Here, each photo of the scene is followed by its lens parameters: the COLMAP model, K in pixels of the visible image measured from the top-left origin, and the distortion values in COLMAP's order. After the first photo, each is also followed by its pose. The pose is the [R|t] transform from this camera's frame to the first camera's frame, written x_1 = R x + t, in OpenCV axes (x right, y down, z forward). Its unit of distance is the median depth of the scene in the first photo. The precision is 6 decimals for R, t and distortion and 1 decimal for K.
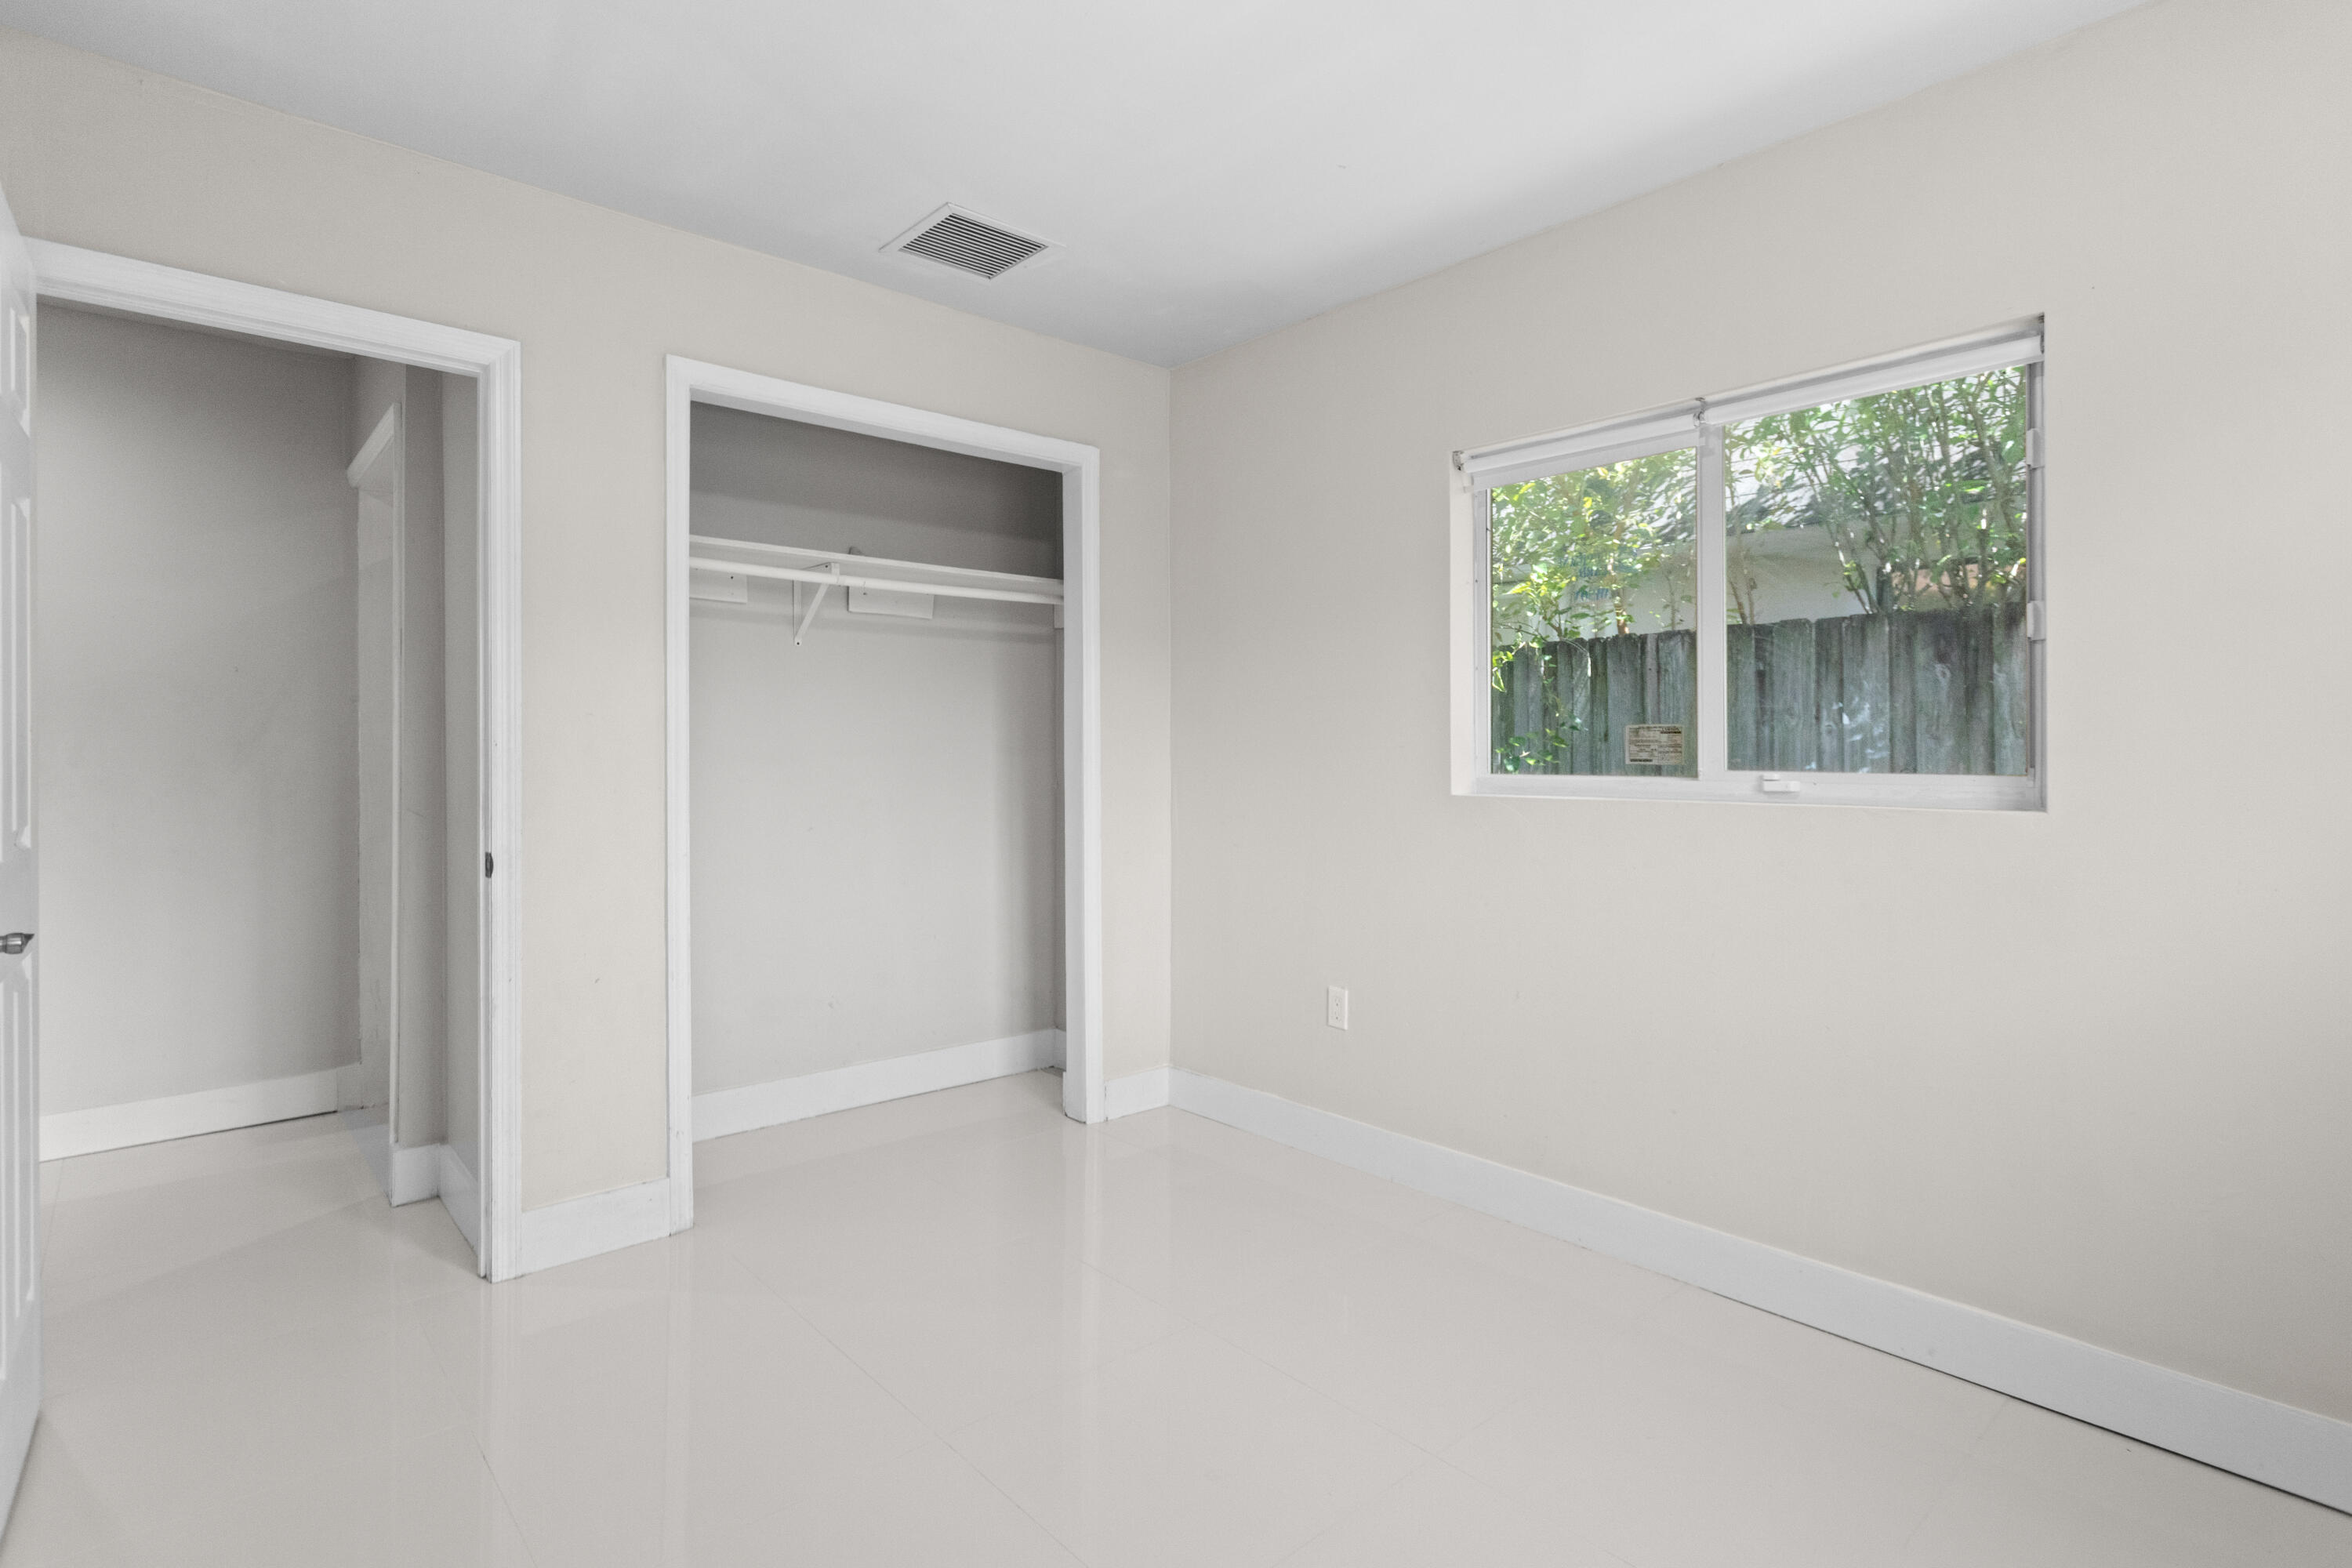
lens RADIAL K [[1131.9, 0, 1174.2], [0, 1131.9, 749.0], [0, 0, 1]] dist [0.003128, 0.000570]
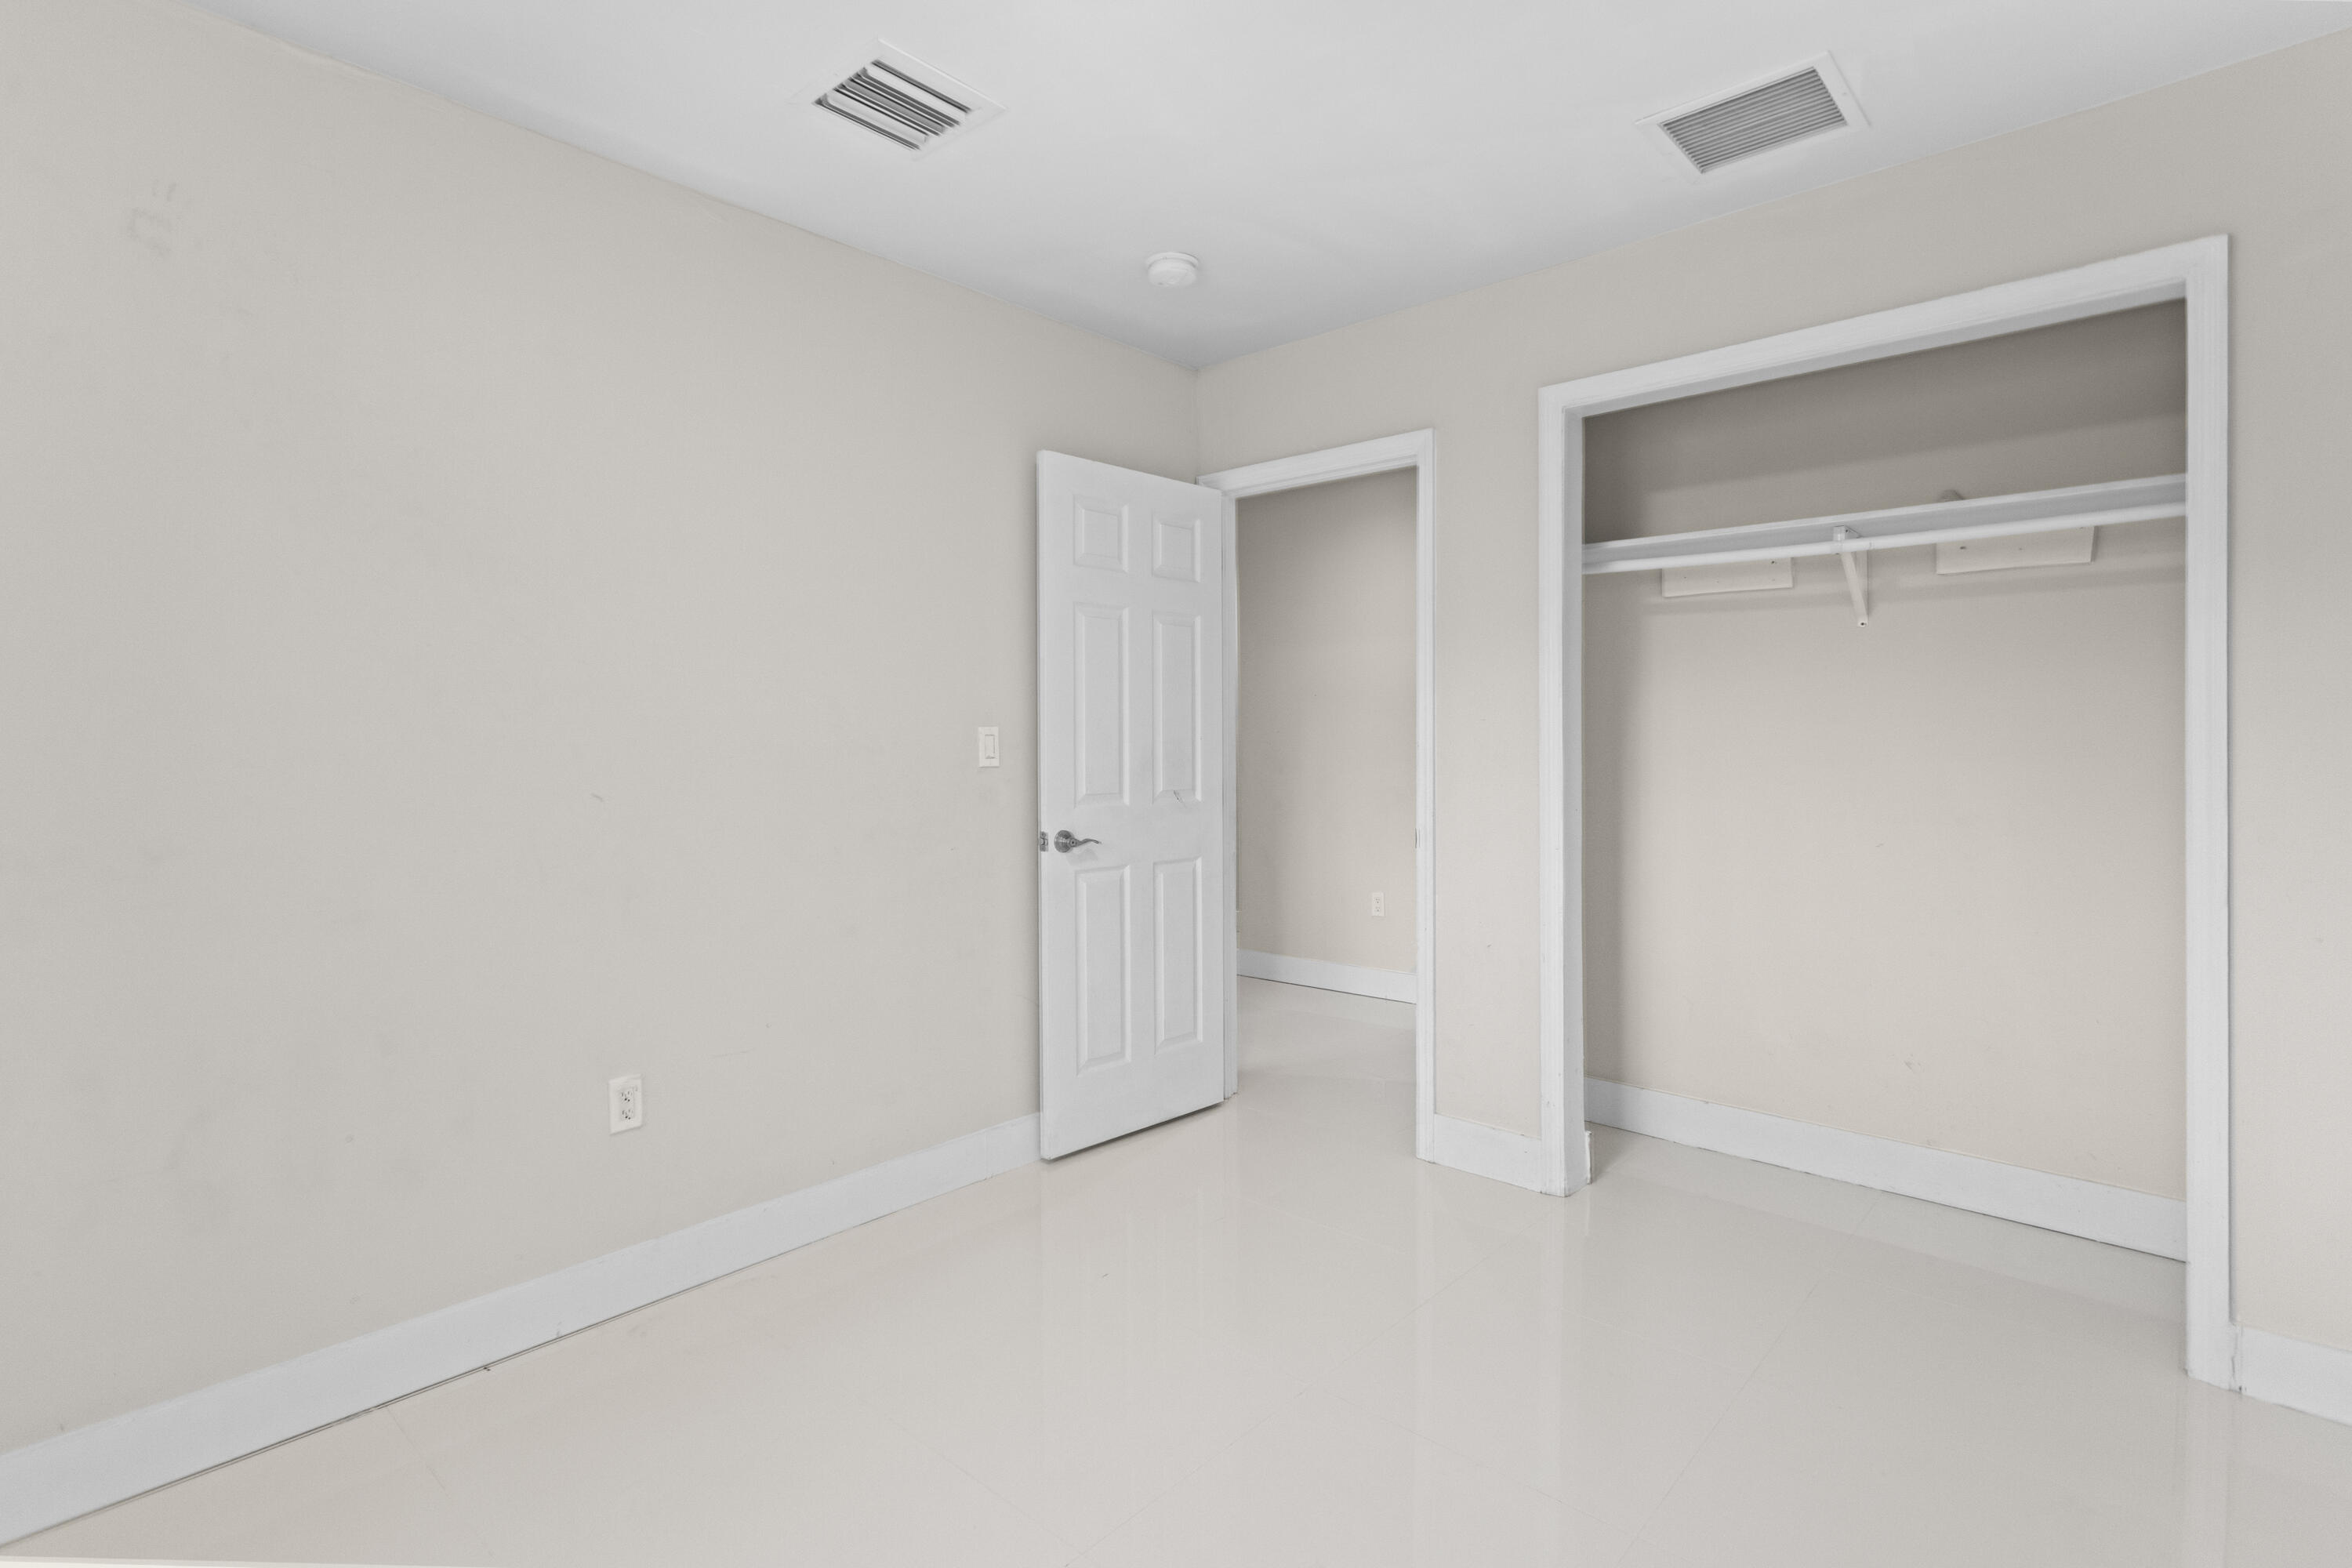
lens RADIAL K [[1131.9, 0, 1174.2], [0, 1131.9, 749.0], [0, 0, 1]] dist [0.003128, 0.000570]
pose [[0.102107, -0.000929, -0.994773, 0.478416], [-0.002249, 0.999997, -0.001165, 0.002025], [0.994771, 0.002357, 0.102104, 0.422135]]
